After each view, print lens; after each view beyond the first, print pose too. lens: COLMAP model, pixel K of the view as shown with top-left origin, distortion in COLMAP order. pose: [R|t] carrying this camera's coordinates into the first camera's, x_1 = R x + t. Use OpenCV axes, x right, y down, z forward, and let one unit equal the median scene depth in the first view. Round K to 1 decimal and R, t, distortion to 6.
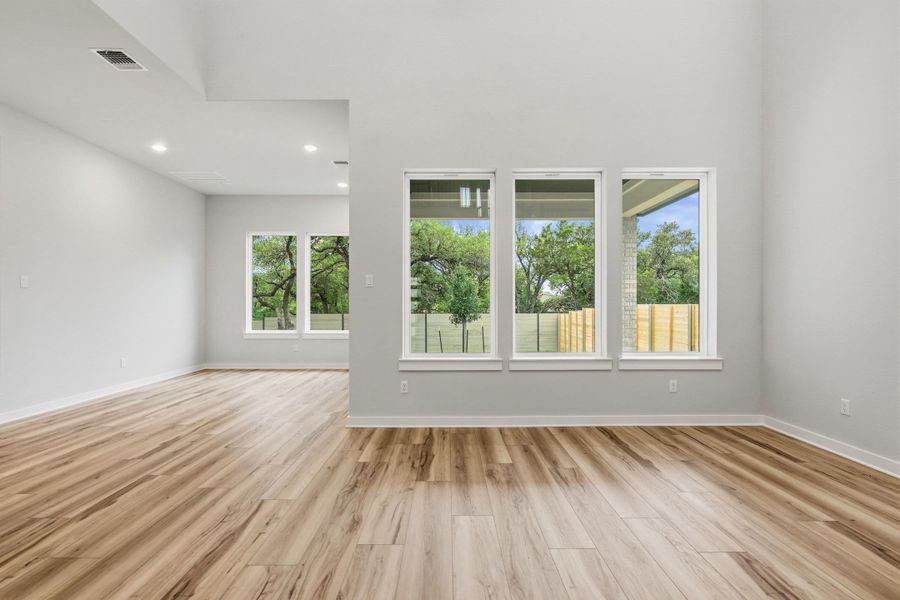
lens RADIAL K [[434.3, 0, 450.0], [0, 434.3, 300.0], [0, 0, 1]] dist [-0.000433, -0.000452]
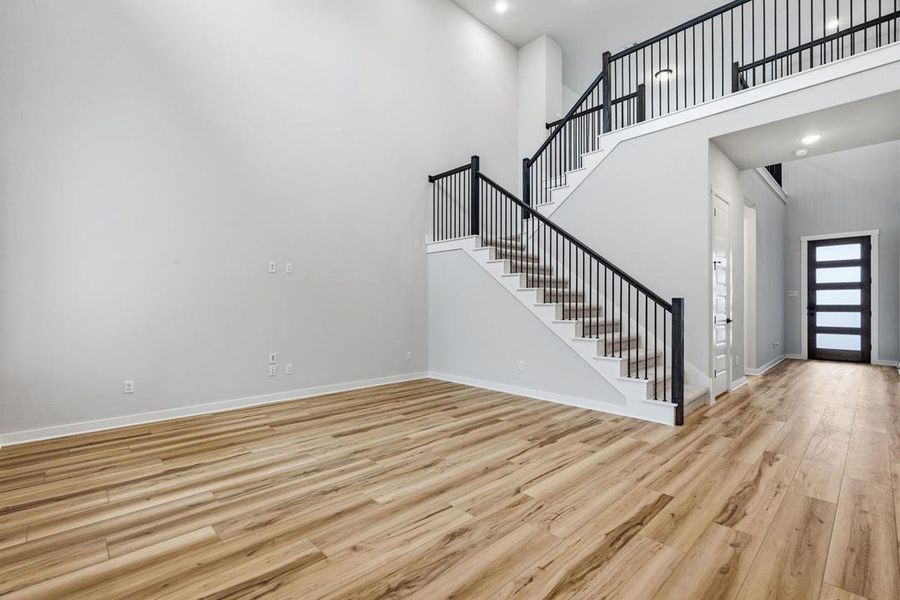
lens RADIAL K [[406.2, 0, 449.7], [0, 406.2, 303.9], [0, 0, 1]] dist [-0.001287, -0.000134]
pose [[-0.684226, 0.001013, 0.729269, -0.581900], [-0.007402, 0.999938, -0.008333, 0.006270], [-0.729232, -0.011100, -0.684176, 1.093337]]
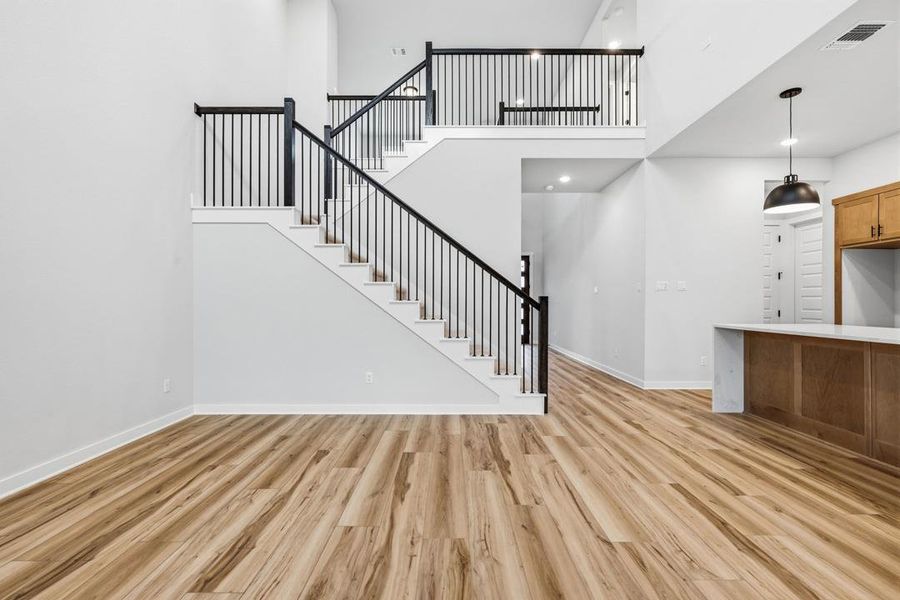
lens RADIAL K [[394.7, 0, 449.9], [0, 394.7, 302.9], [0, 0, 1]] dist [-0.001264, -0.000012]
pose [[-0.999953, -0.000709, 0.009631, 0.092860], [-0.000820, 0.999934, -0.011493, 0.009735], [-0.009622, -0.011500, -0.999888, 1.054001]]
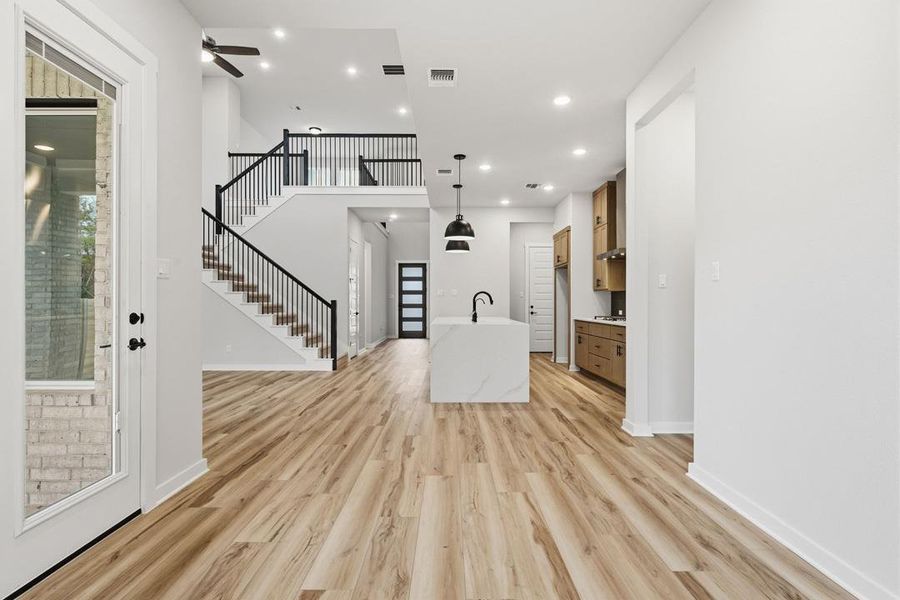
lens RADIAL K [[444.5, 0, 451.4], [0, 444.5, 303.6], [0, 0, 1]] dist [0.000356, 0.000025]
pose [[-0.999998, -0.000406, 0.001769, -0.792490], [-0.000422, 0.999956, -0.009320, 0.013456], [-0.001765, -0.009320, -0.999955, 2.119717]]
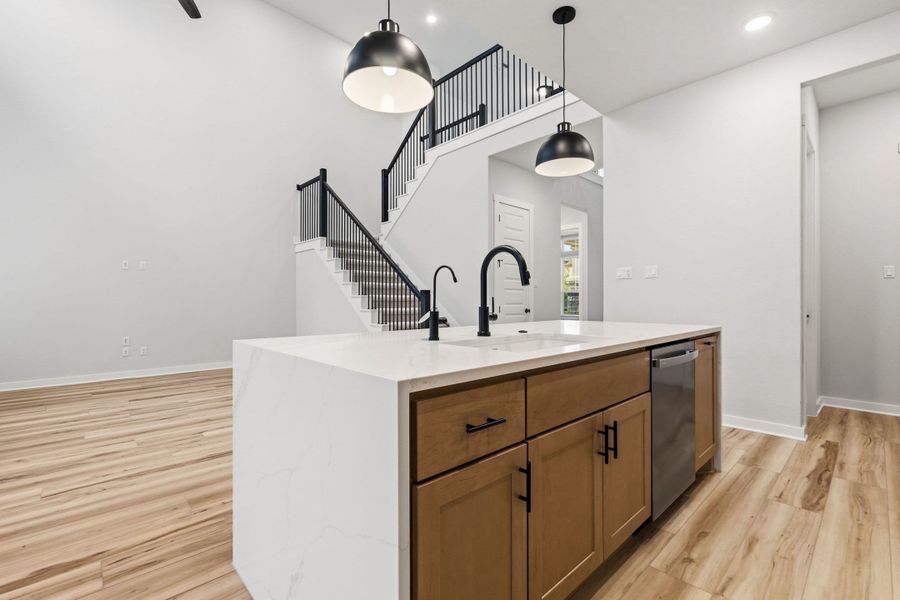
lens RADIAL K [[396.6, 0, 450.9], [0, 396.6, 302.1], [0, 0, 1]] dist [-0.002934, -0.000800]
pose [[-0.682765, -0.001653, 0.730636, -1.251862], [-0.007177, 0.999964, -0.004444, 0.023184], [-0.730603, -0.008278, -0.682752, 0.704868]]
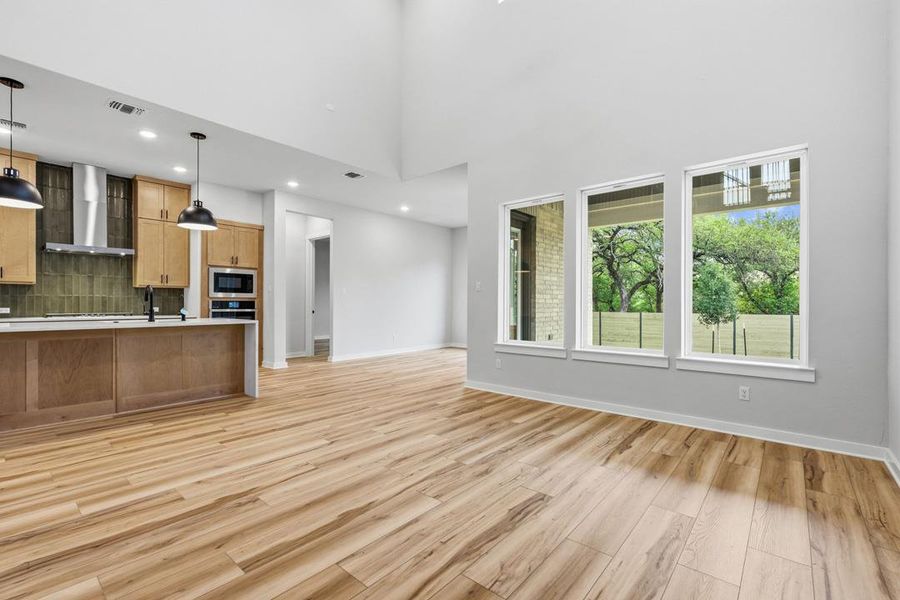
lens RADIAL K [[396.6, 0, 450.9], [0, 396.6, 302.1], [0, 0, 1]] dist [-0.002934, -0.000800]
pose [[0.755447, 0.001543, -0.655208, 0.723217], [0.003419, 0.999974, 0.006297, -0.002614], [0.655200, -0.006997, 0.755423, -0.047148]]
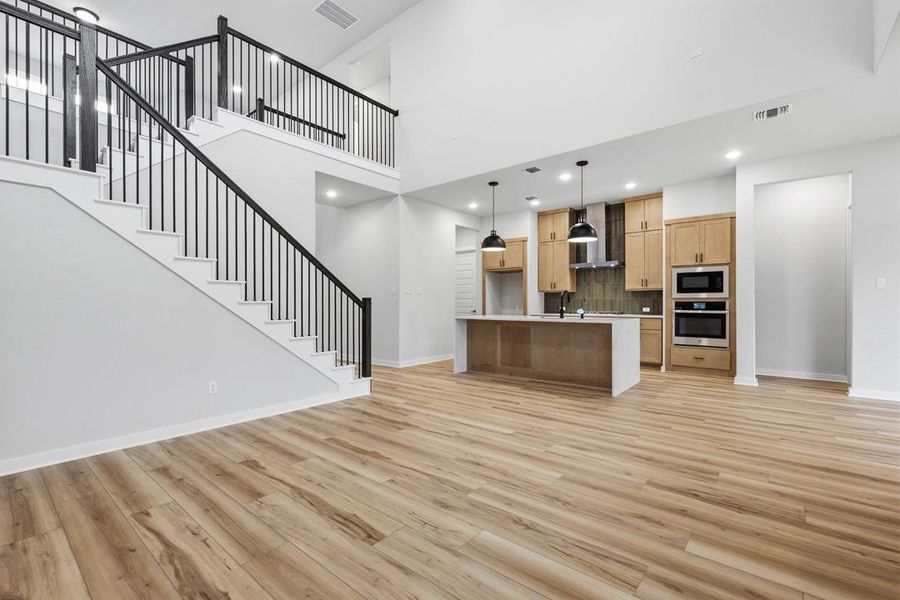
lens RADIAL K [[396.6, 0, 450.9], [0, 396.6, 302.1], [0, 0, 1]] dist [-0.002934, -0.000800]
pose [[-0.643301, -0.001130, -0.765612, 0.758543], [0.009443, 0.999911, -0.009410, 0.008916], [0.765555, -0.013284, -0.643234, 1.037531]]
